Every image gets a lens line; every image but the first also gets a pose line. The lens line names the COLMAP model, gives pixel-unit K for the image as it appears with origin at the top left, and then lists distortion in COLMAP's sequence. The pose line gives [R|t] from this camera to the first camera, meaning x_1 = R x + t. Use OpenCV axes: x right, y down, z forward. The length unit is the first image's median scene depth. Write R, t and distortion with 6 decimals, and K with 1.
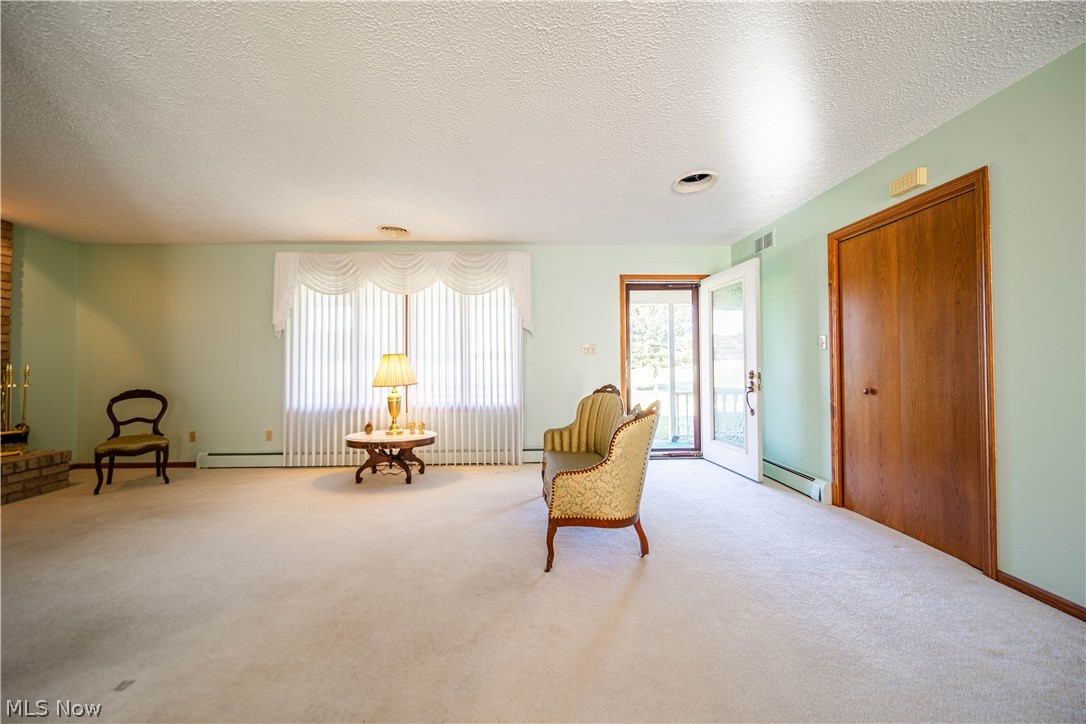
lens RADIAL K [[381.4, 0, 541.1], [0, 381.4, 359.5], [0, 0, 1]] dist [-0.001586, -0.000437]
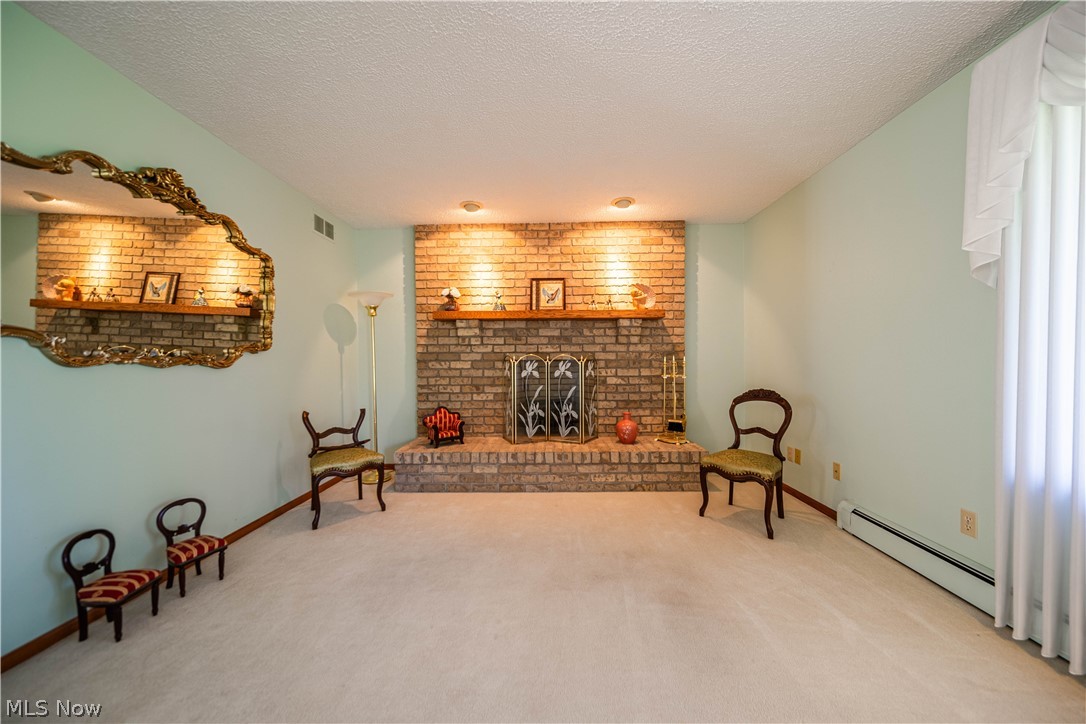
lens RADIAL K [[378.1, 0, 545.9], [0, 378.1, 365.0], [0, 0, 1]] dist [-0.001734, -0.000191]
pose [[-0.048503, 0.020356, -0.998616, -0.311324], [0.016633, 0.999670, 0.019570, 0.010868], [0.998685, -0.015660, -0.048826, 0.625307]]
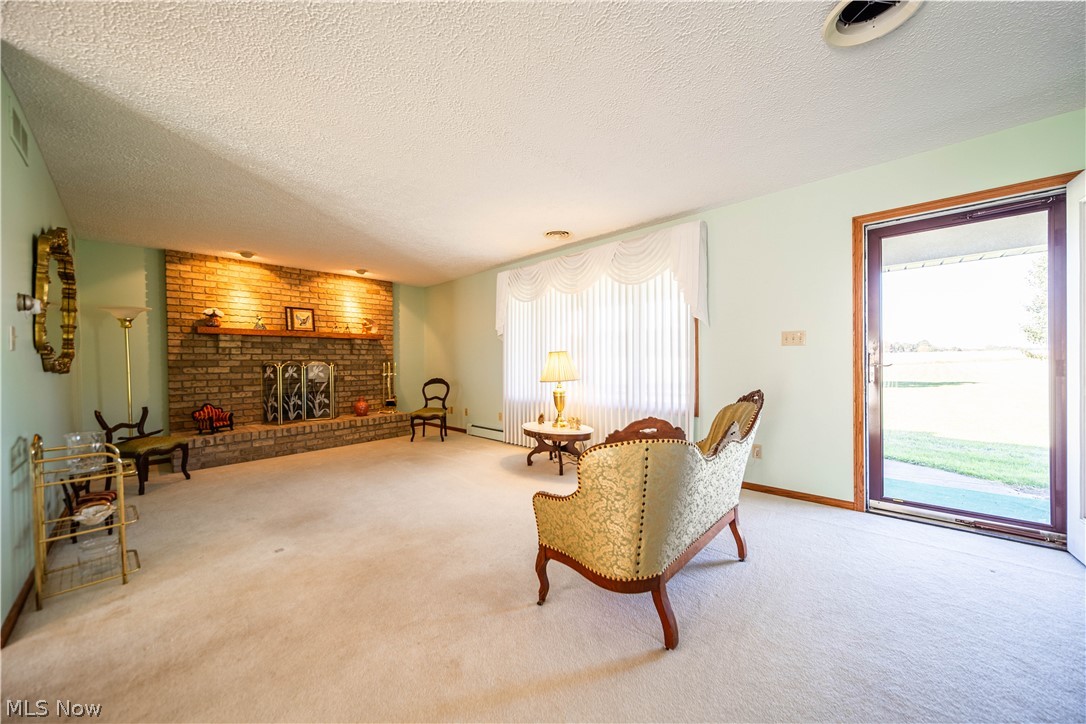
lens RADIAL K [[378.1, 0, 545.9], [0, 378.1, 365.0], [0, 0, 1]] dist [-0.001734, -0.000191]
pose [[0.713311, 0.004052, -0.700836, 0.331023], [0.015030, 0.999665, 0.021077, 0.000257], [0.700687, -0.025568, 0.713011, 0.222930]]
